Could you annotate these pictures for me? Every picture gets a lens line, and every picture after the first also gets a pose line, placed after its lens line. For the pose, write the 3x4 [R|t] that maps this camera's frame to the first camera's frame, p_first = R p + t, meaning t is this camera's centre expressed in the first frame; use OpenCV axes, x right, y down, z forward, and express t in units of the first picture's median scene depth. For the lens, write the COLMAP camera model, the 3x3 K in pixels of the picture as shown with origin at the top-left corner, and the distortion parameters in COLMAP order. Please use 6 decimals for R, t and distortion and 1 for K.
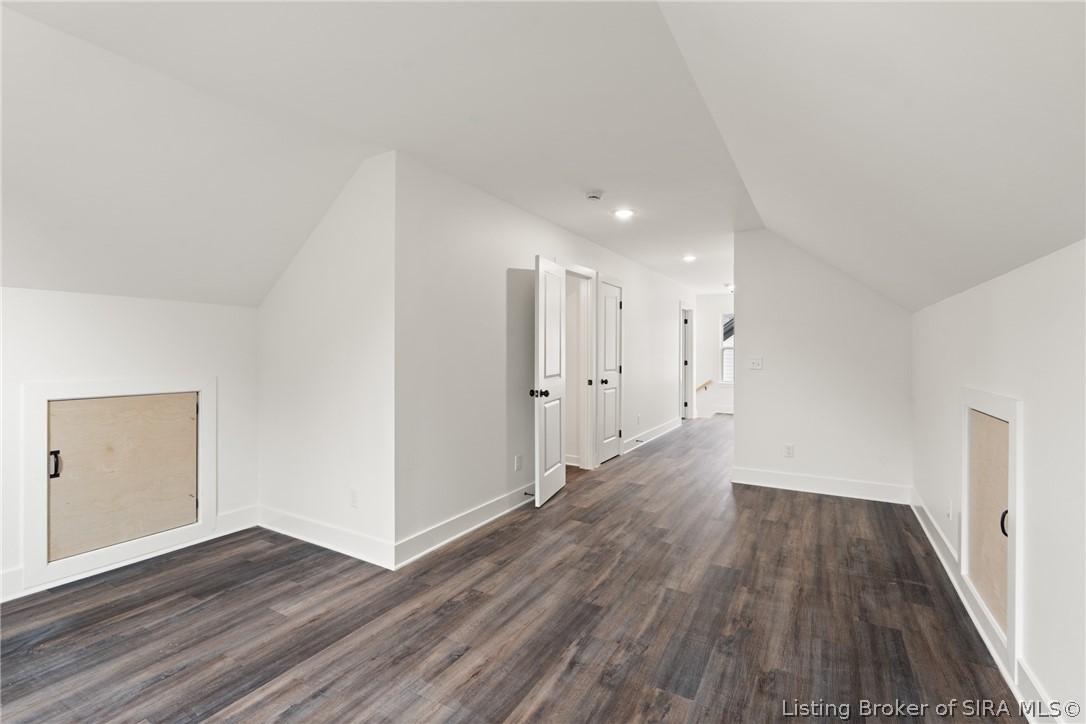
lens RADIAL K [[485.0, 0, 543.2], [0, 485.0, 357.5], [0, 0, 1]] dist [-0.003976, -0.000294]
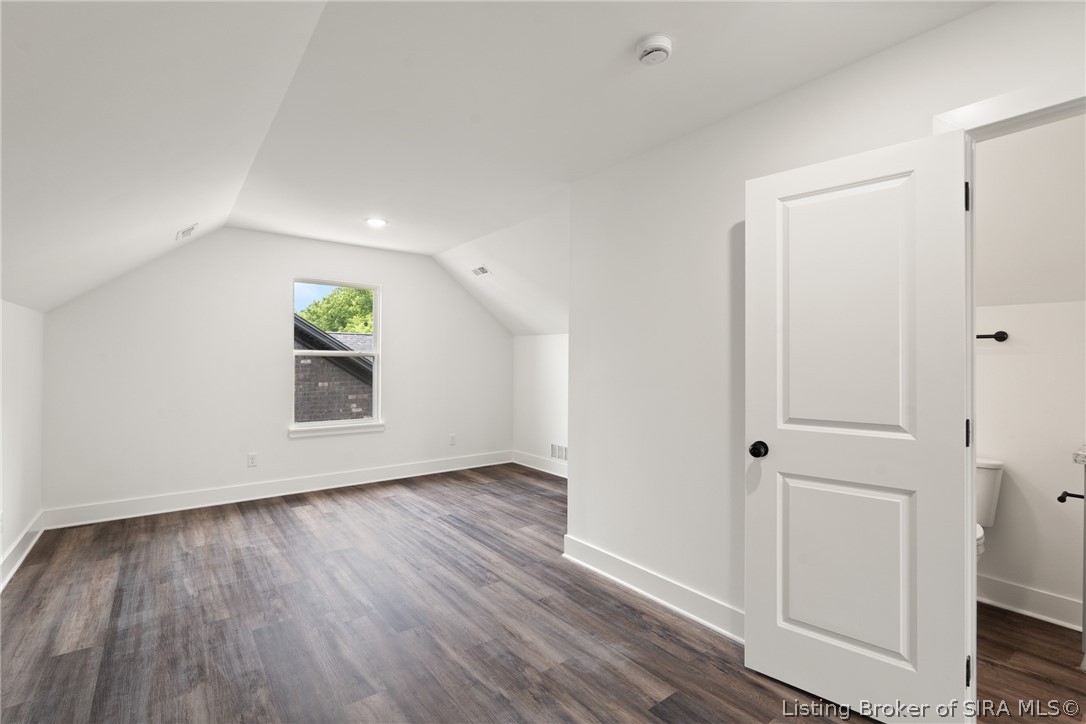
lens RADIAL K [[485.0, 0, 545.7], [0, 485.0, 360.7], [0, 0, 1]] dist [-0.003976, -0.000294]
pose [[-0.366302, -0.007234, -0.930468, 0.816263], [-0.021384, 0.999771, 0.000646, -0.020331], [0.930250, 0.020134, -0.366372, 1.453037]]
